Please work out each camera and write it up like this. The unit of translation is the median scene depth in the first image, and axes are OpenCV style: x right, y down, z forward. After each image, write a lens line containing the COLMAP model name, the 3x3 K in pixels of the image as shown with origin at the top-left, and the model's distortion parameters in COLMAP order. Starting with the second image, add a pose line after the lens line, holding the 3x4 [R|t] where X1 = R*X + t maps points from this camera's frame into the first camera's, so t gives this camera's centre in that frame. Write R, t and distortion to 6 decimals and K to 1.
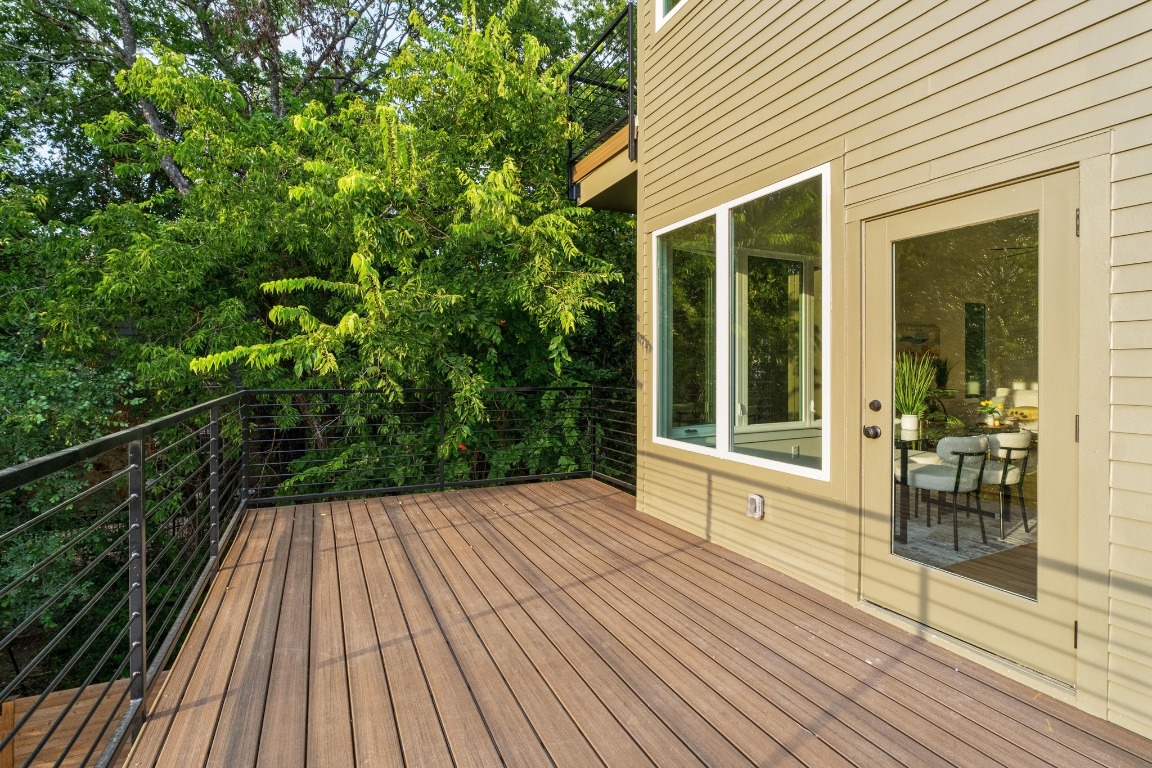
lens RADIAL K [[542.2, 0, 578.8], [0, 542.2, 368.7], [0, 0, 1]] dist [-0.000966, -0.000141]
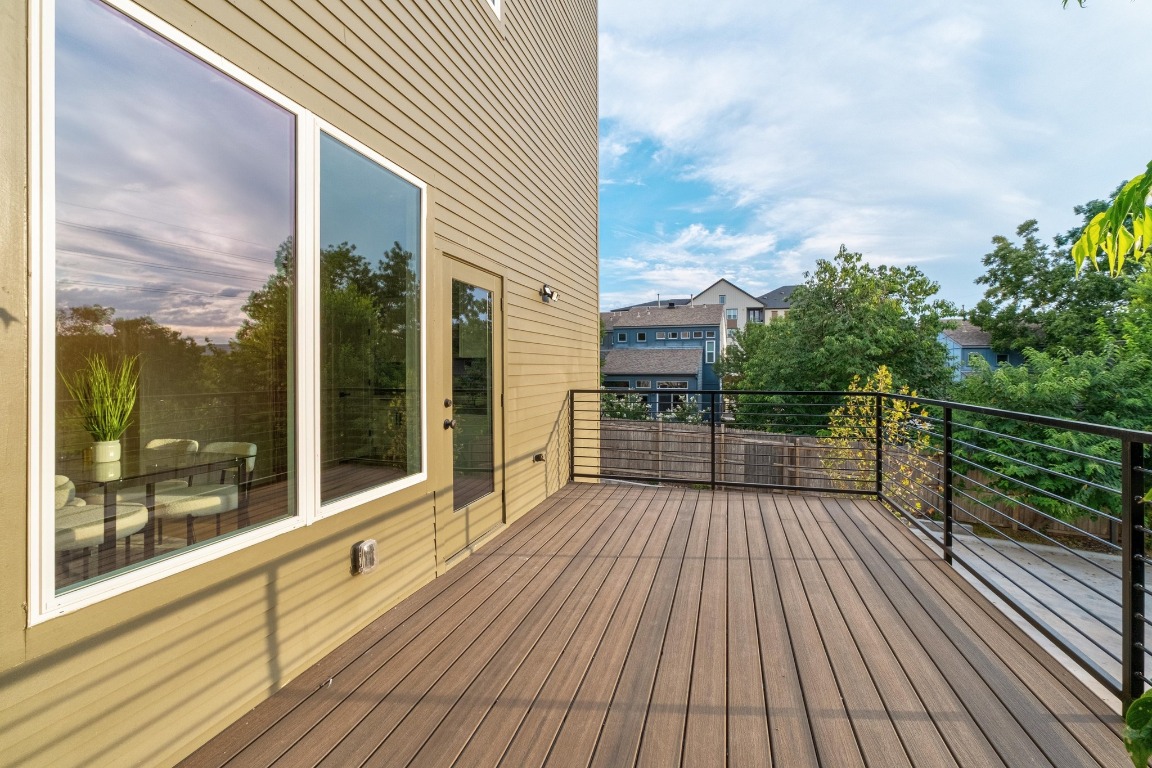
lens RADIAL K [[503.3, 0, 579.5], [0, 503.3, 366.2], [0, 0, 1]] dist [-0.002814, 0.000330]
pose [[-0.744836, 0.007935, 0.667200, -0.448133], [0.007672, 0.999965, -0.003328, -0.011227], [-0.667203, 0.002640, -0.744871, 1.586182]]
